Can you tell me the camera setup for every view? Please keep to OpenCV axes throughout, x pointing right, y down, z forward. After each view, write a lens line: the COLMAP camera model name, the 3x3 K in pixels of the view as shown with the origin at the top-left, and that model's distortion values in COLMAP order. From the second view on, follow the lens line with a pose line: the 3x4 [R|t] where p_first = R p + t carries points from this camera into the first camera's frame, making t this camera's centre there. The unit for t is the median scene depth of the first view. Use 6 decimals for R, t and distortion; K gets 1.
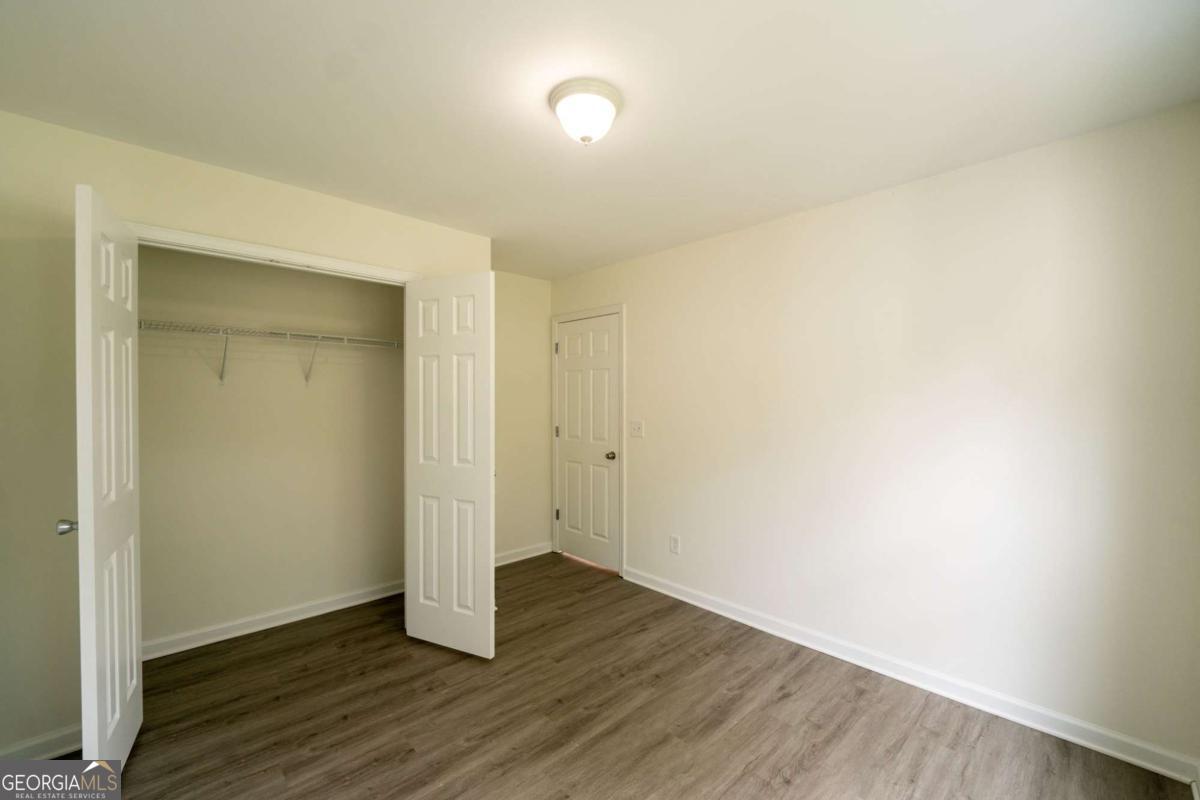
lens RADIAL K [[489.2, 0, 598.7], [0, 489.2, 408.2], [0, 0, 1]] dist [-0.001006, -0.000107]
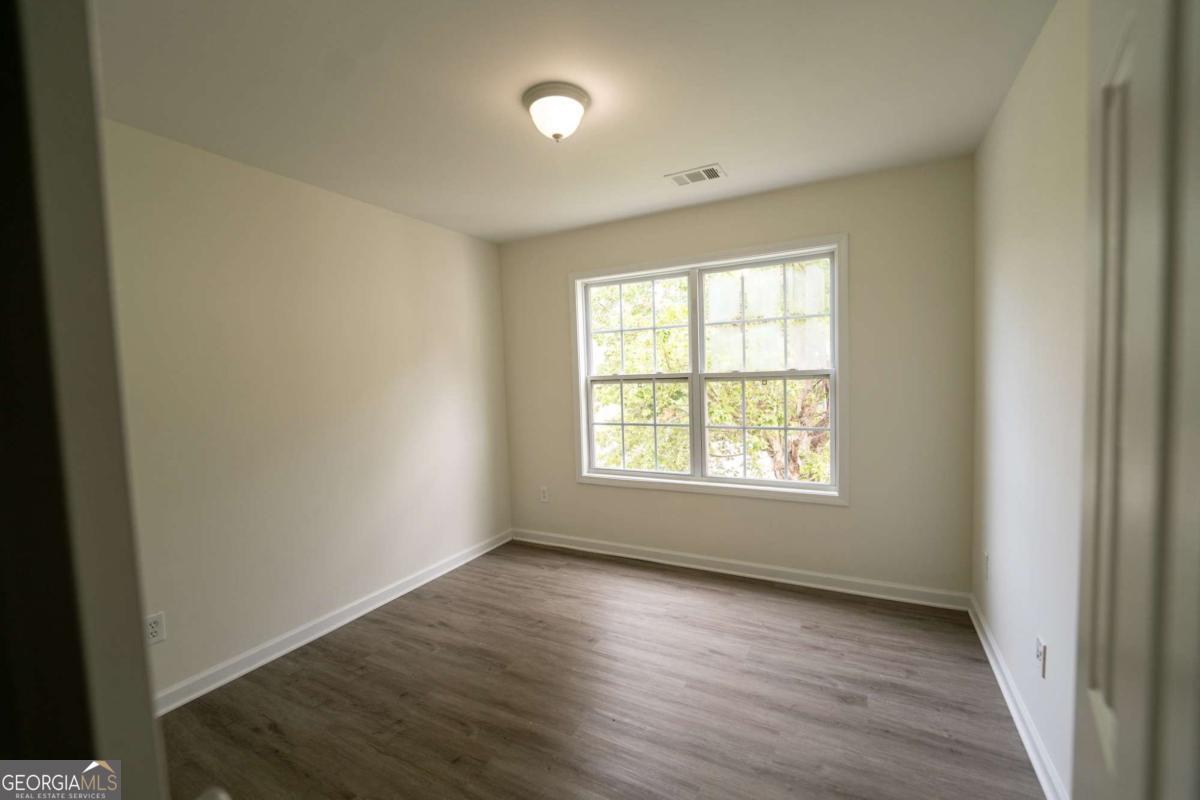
lens RADIAL K [[496.4, 0, 594.2], [0, 496.4, 403.0], [0, 0, 1]] dist [0.001193, 0.000081]
pose [[-0.310929, -0.047009, 0.949270, -0.862829], [0.048720, 0.996675, 0.065314, -0.022144], [-0.949184, 0.066557, -0.307605, 0.965818]]
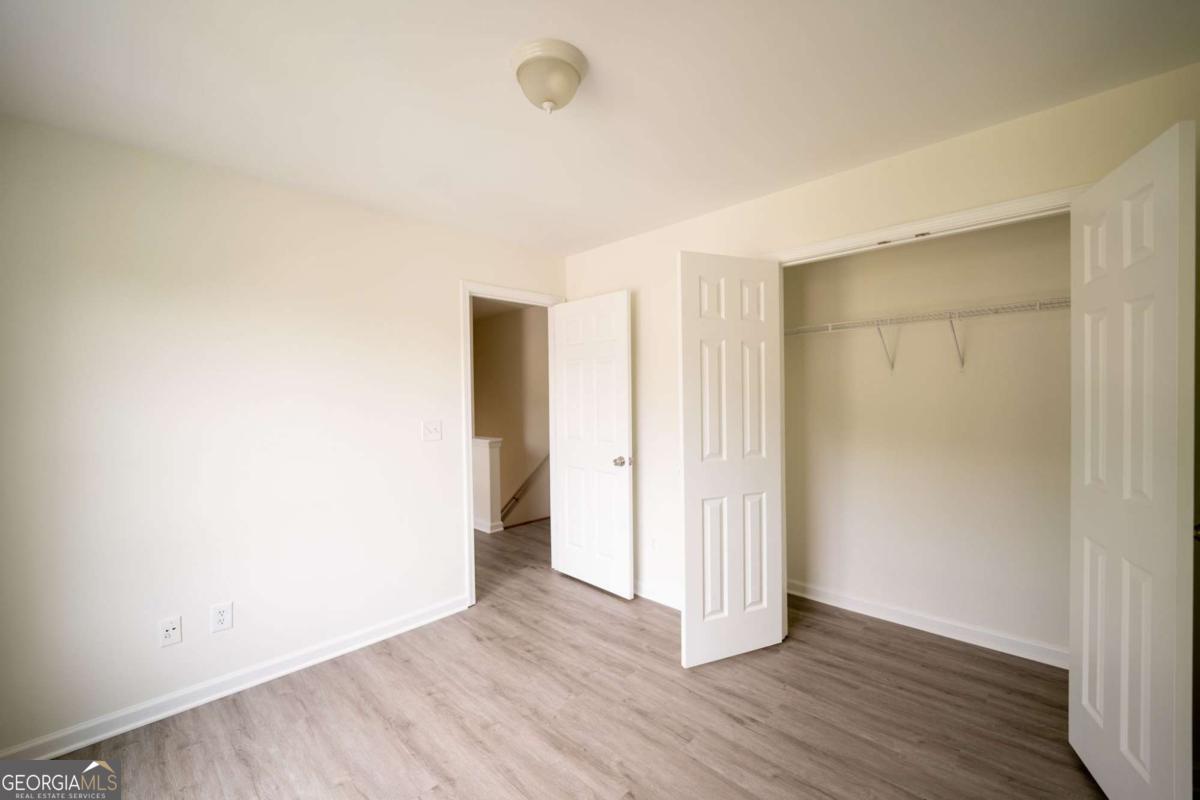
lens RADIAL K [[496.4, 0, 594.2], [0, 496.4, 403.0], [0, 0, 1]] dist [0.001193, 0.000081]
pose [[0.036454, 0.010553, -0.999280, 0.818668], [-0.006288, 0.999927, 0.010330, -0.005101], [0.999316, 0.005907, 0.036517, 0.934530]]
